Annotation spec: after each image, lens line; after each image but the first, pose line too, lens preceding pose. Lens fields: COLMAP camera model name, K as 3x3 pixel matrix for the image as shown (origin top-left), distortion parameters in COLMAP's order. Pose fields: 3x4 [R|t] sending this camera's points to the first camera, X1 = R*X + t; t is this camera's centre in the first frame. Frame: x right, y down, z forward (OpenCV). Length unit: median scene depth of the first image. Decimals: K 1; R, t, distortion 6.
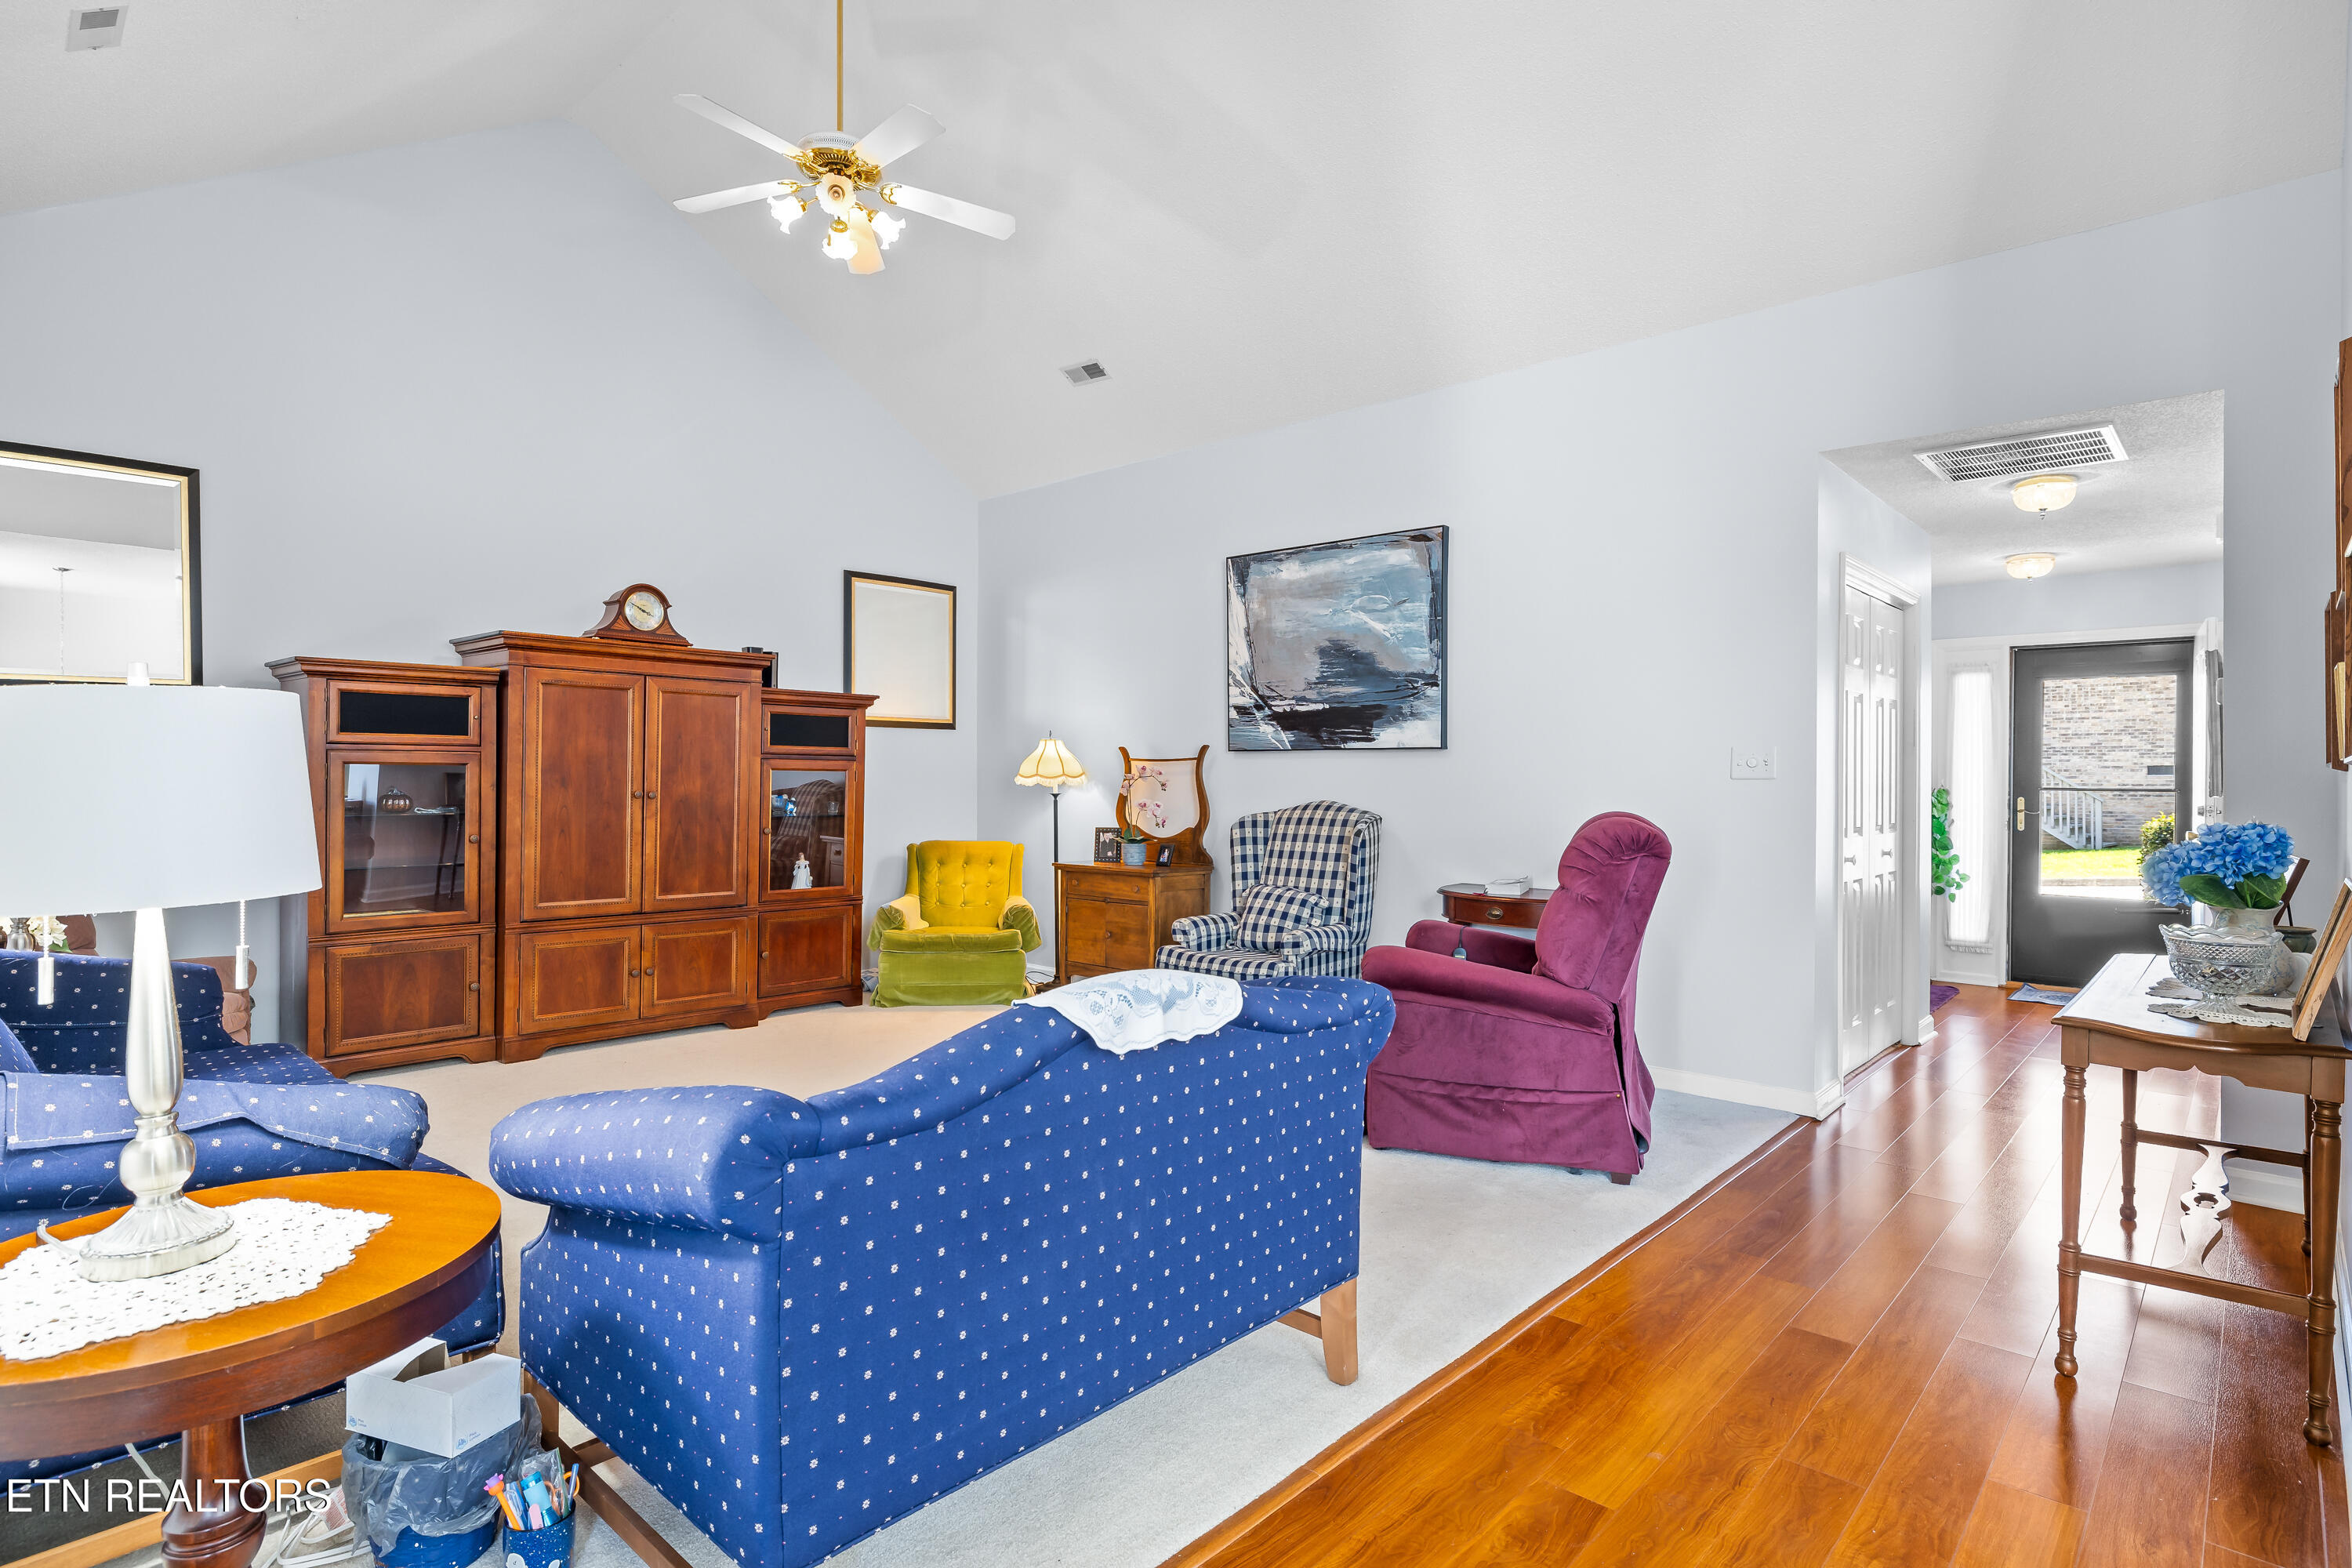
lens RADIAL K [[1155.8, 0, 1162.2], [0, 1155.8, 780.4], [0, 0, 1]] dist [-0.016581, 0.001412]
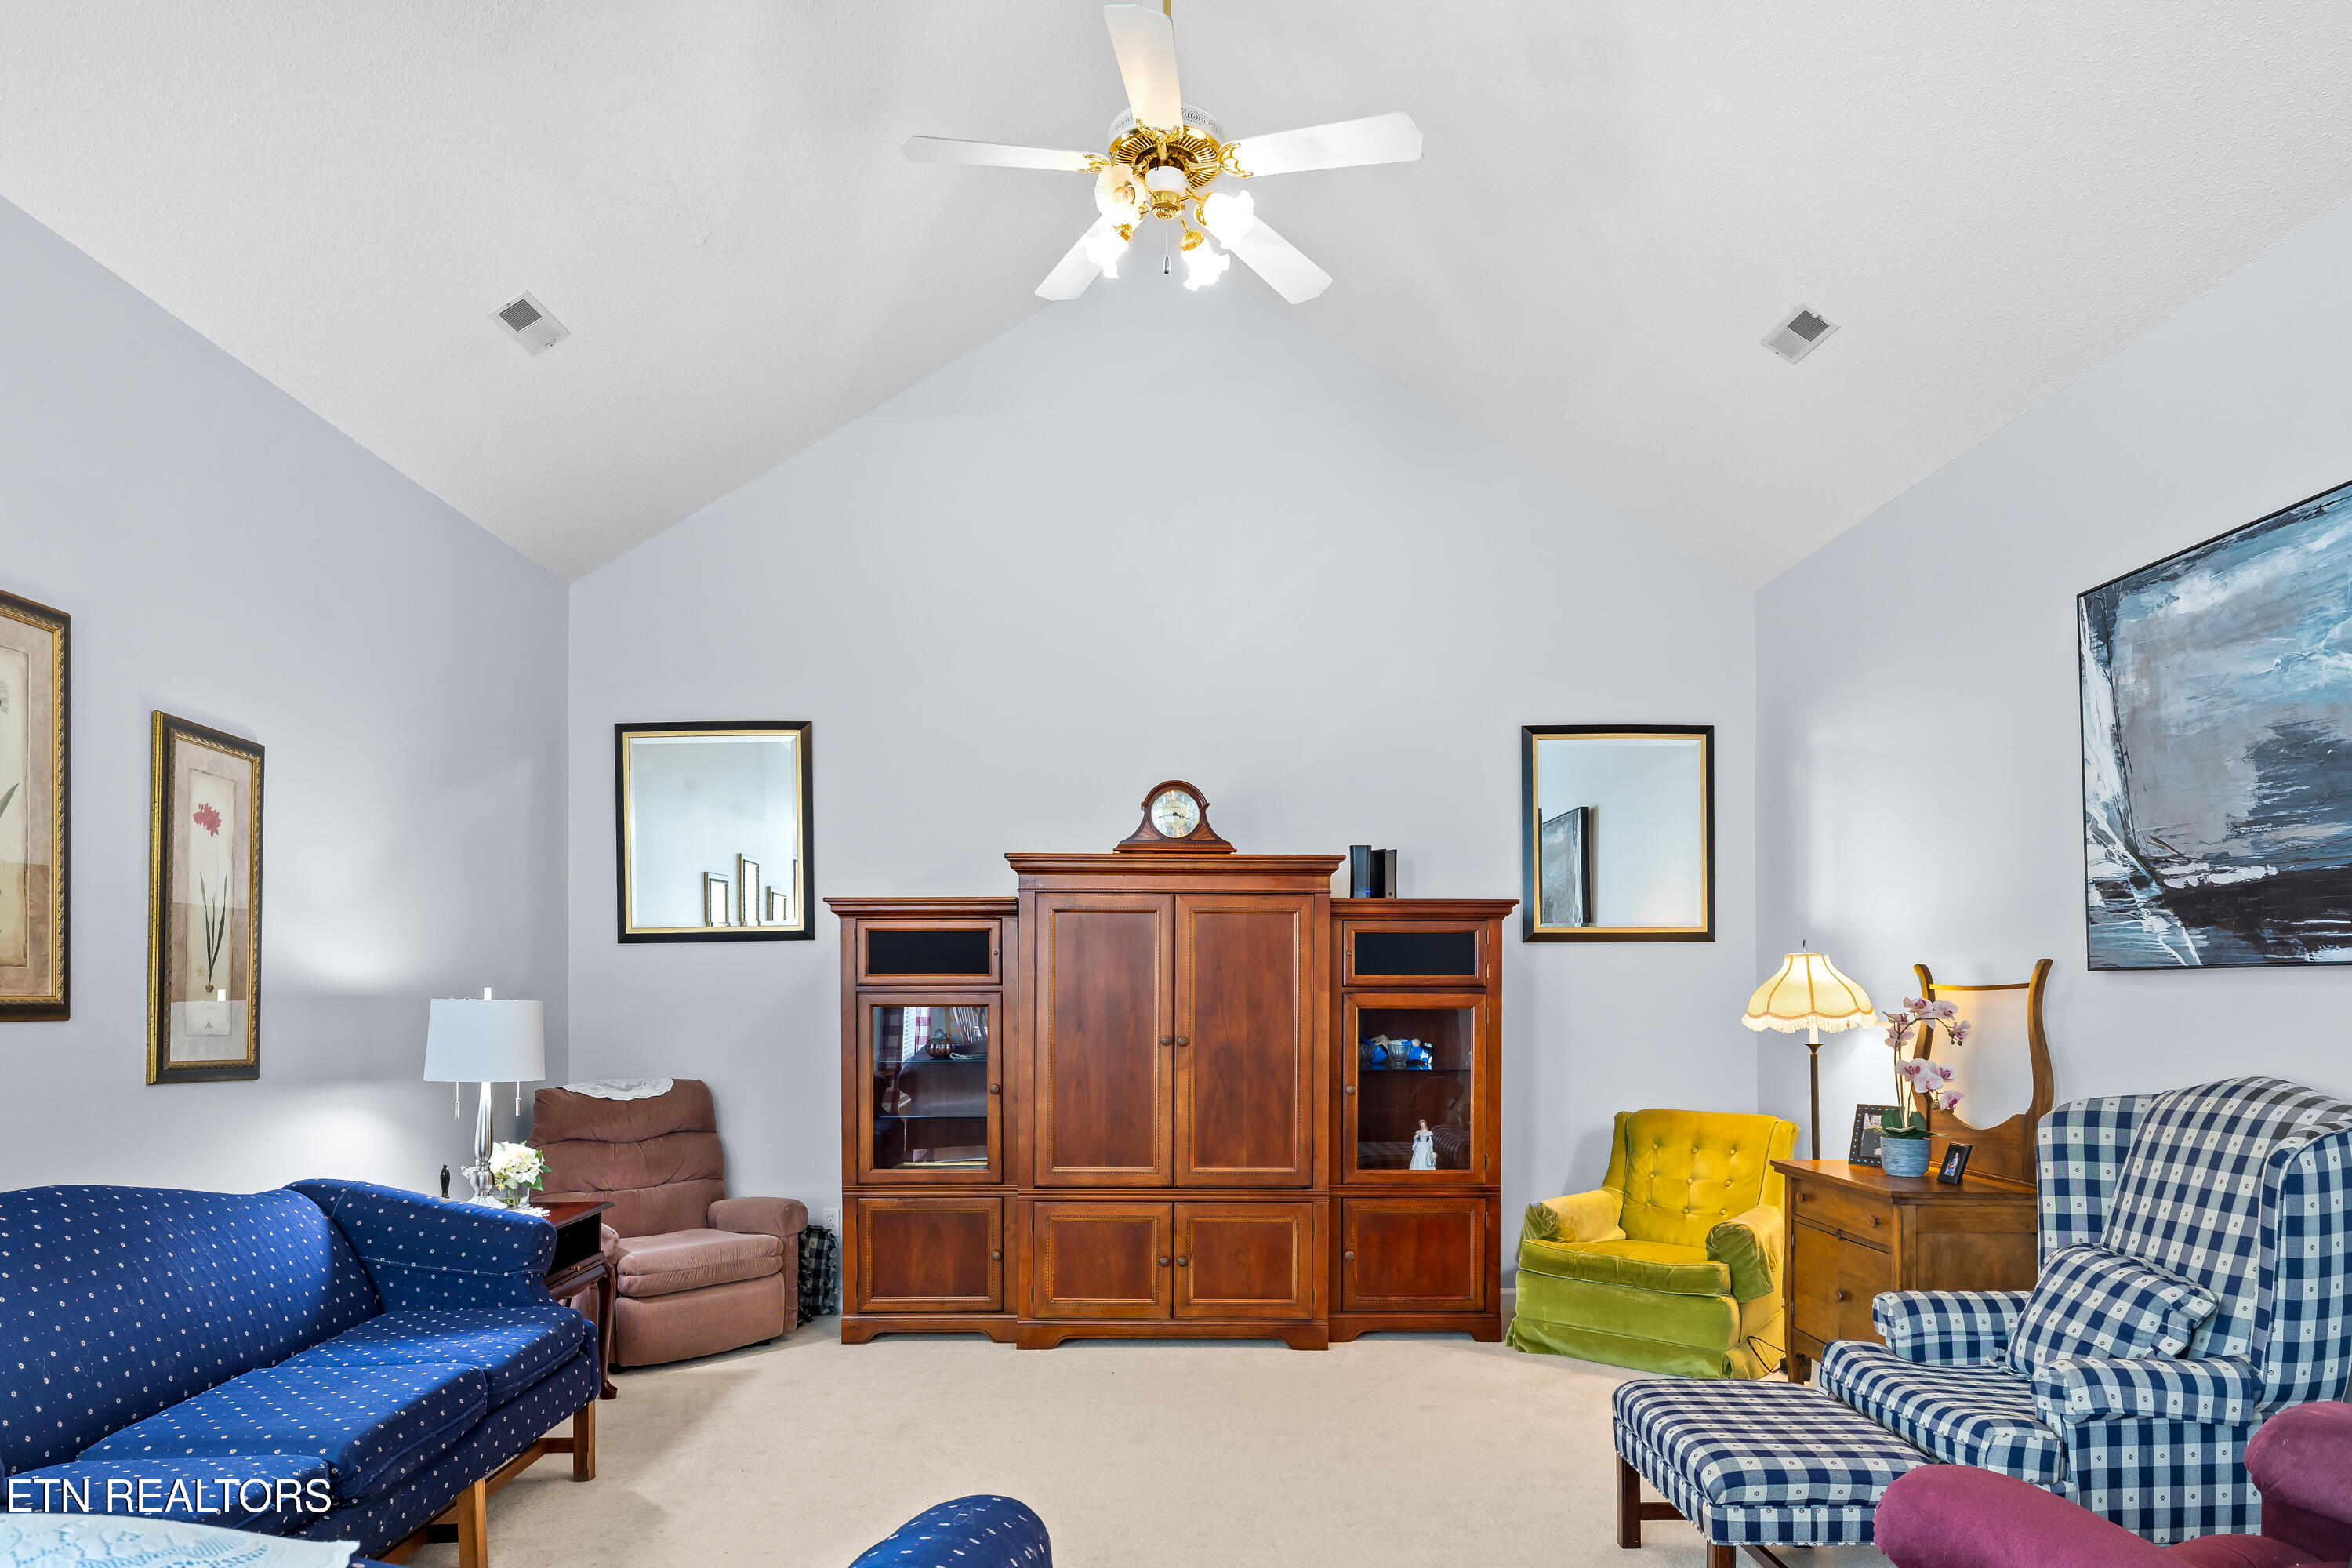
lens RADIAL K [[1362.1, 0, 1276.9], [0, 1362.1, 979.3], [0, 0, 1]] dist [-0.004230, -0.004372]
pose [[0.698974, -0.012894, -0.715031, 0.257382], [0.003691, 0.999889, -0.014424, -0.015180], [0.715137, 0.007443, 0.698944, 0.349165]]
